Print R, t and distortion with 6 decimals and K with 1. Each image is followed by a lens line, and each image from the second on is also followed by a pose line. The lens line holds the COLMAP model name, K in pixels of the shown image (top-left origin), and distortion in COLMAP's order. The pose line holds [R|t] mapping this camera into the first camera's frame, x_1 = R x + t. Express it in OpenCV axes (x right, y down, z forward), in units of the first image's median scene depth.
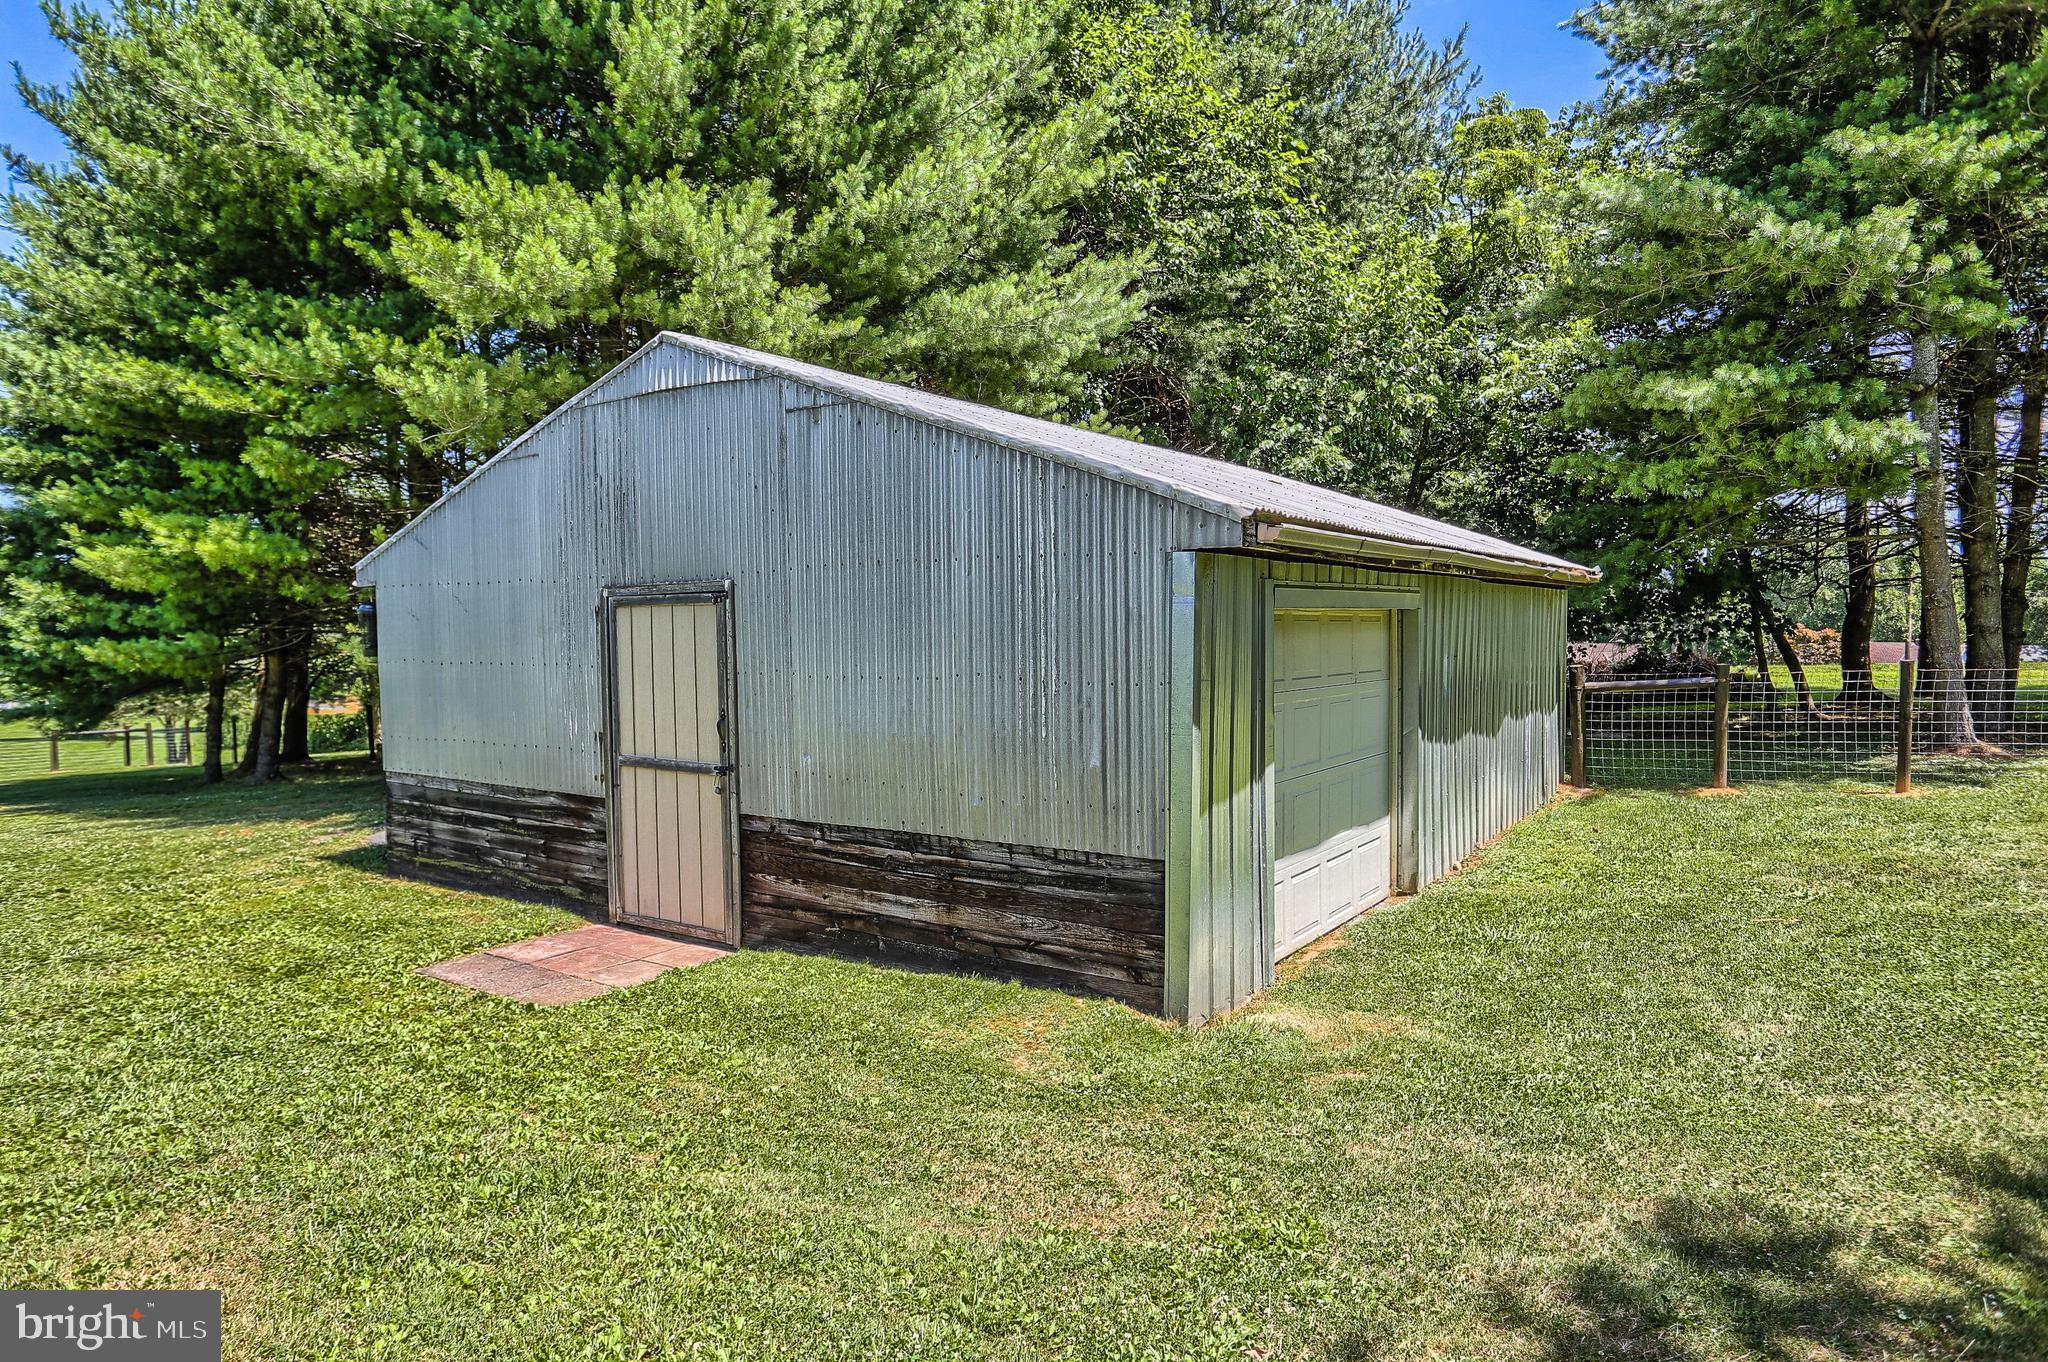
lens RADIAL K [[1196.8, 0, 1032.4], [0, 1196.8, 677.8], [0, 0, 1]] dist [-0.042591, -0.000949]
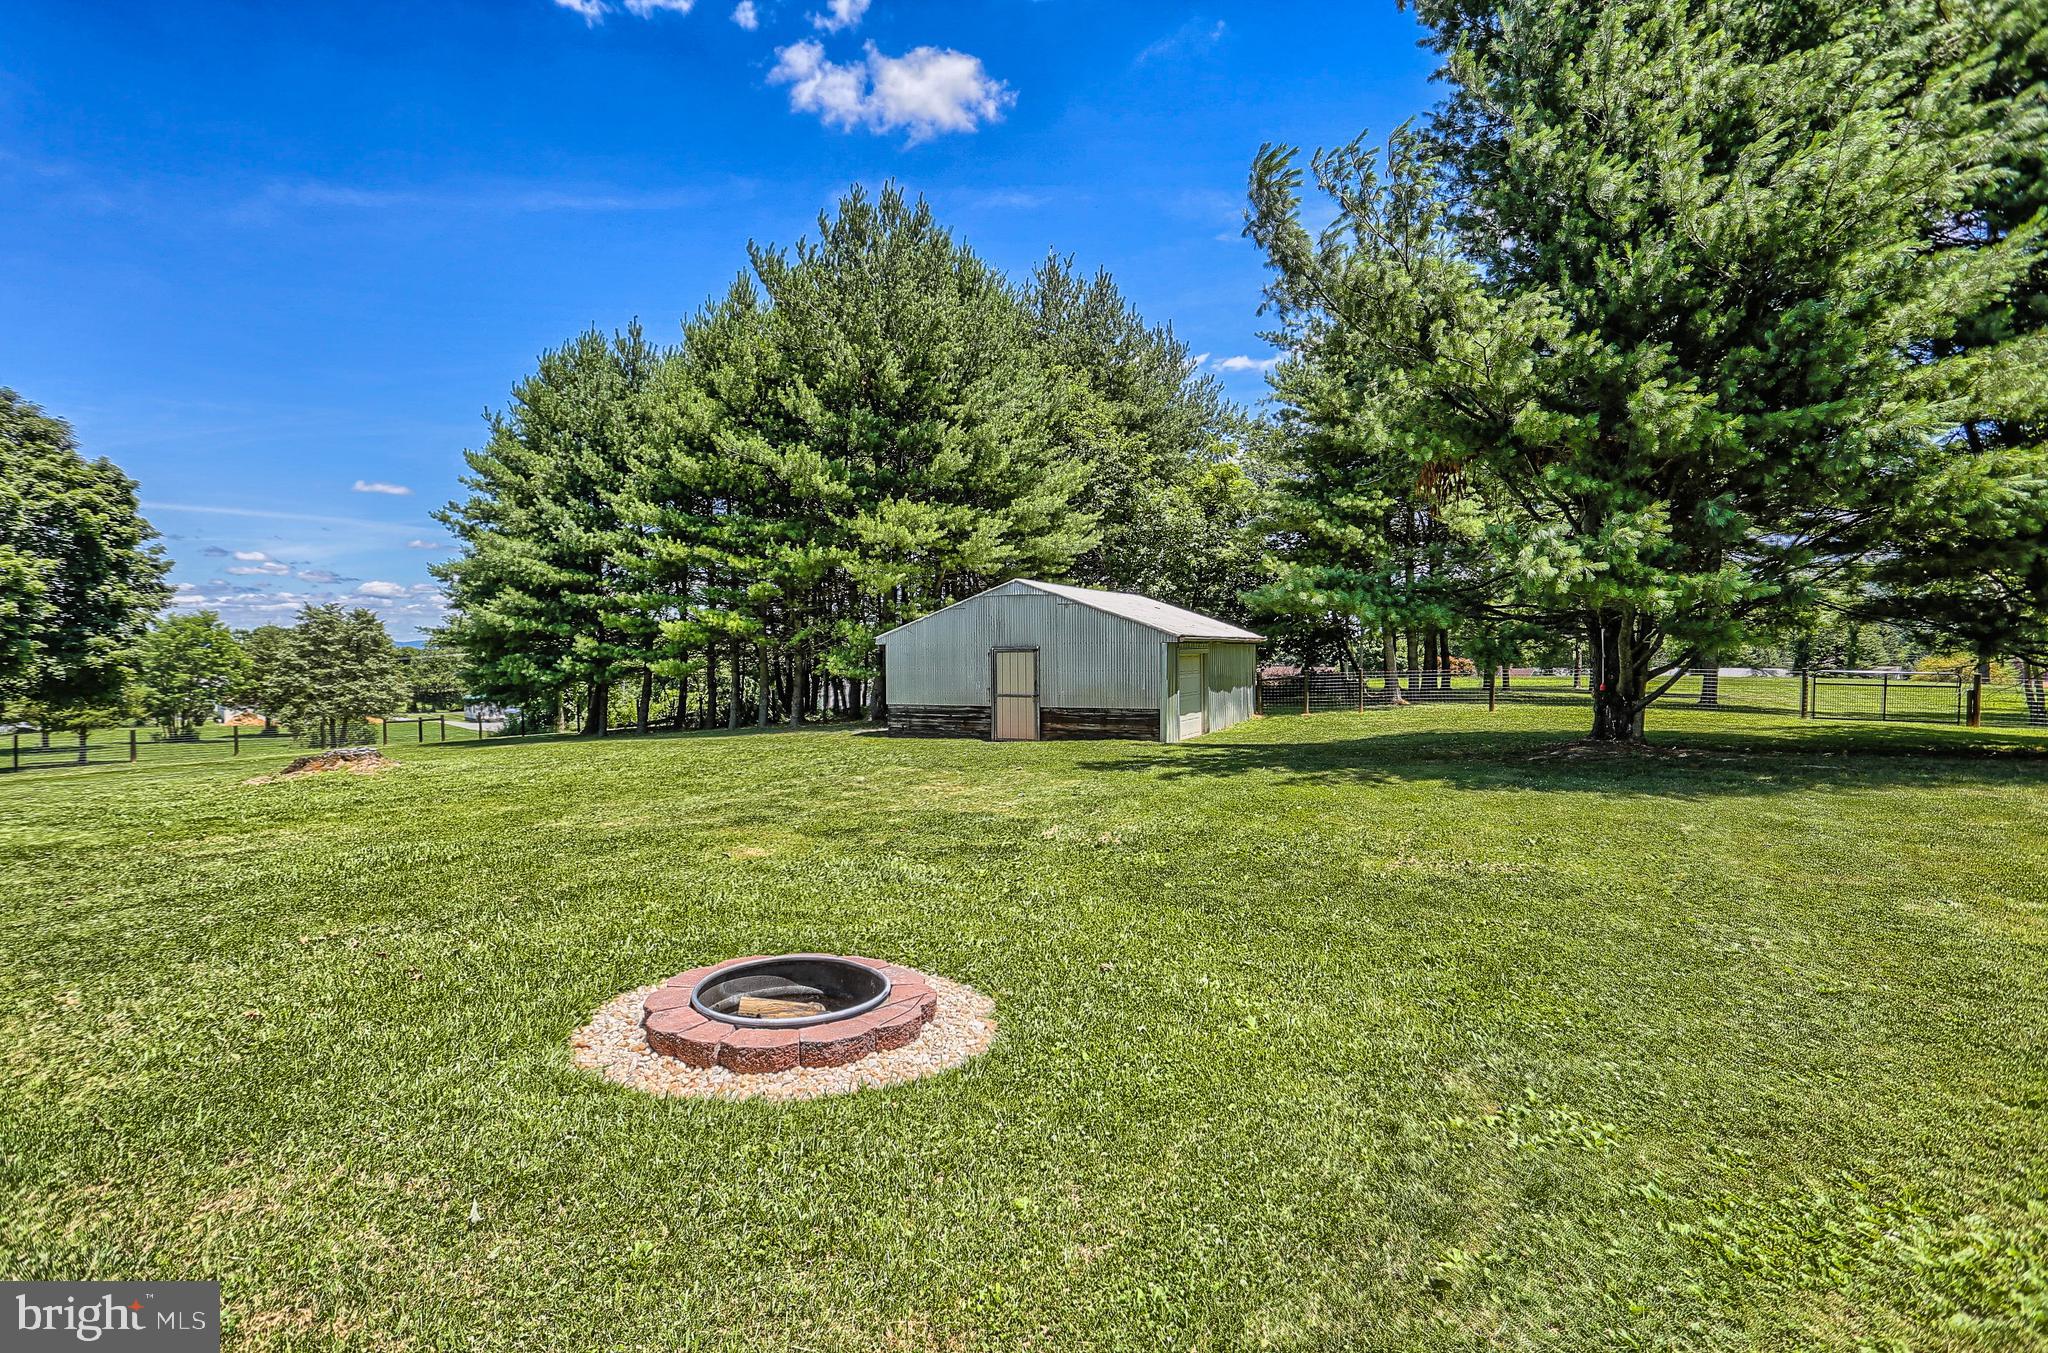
lens RADIAL K [[998.3, 0, 1017.3], [0, 998.3, 680.1], [0, 0, 1]] dist [-0.037701, 0.008019]
pose [[0.988776, -0.000758, 0.149401, -0.696143], [0.003328, 0.999851, -0.016951, 0.071103], [-0.149366, 0.017257, 0.988631, -1.882152]]
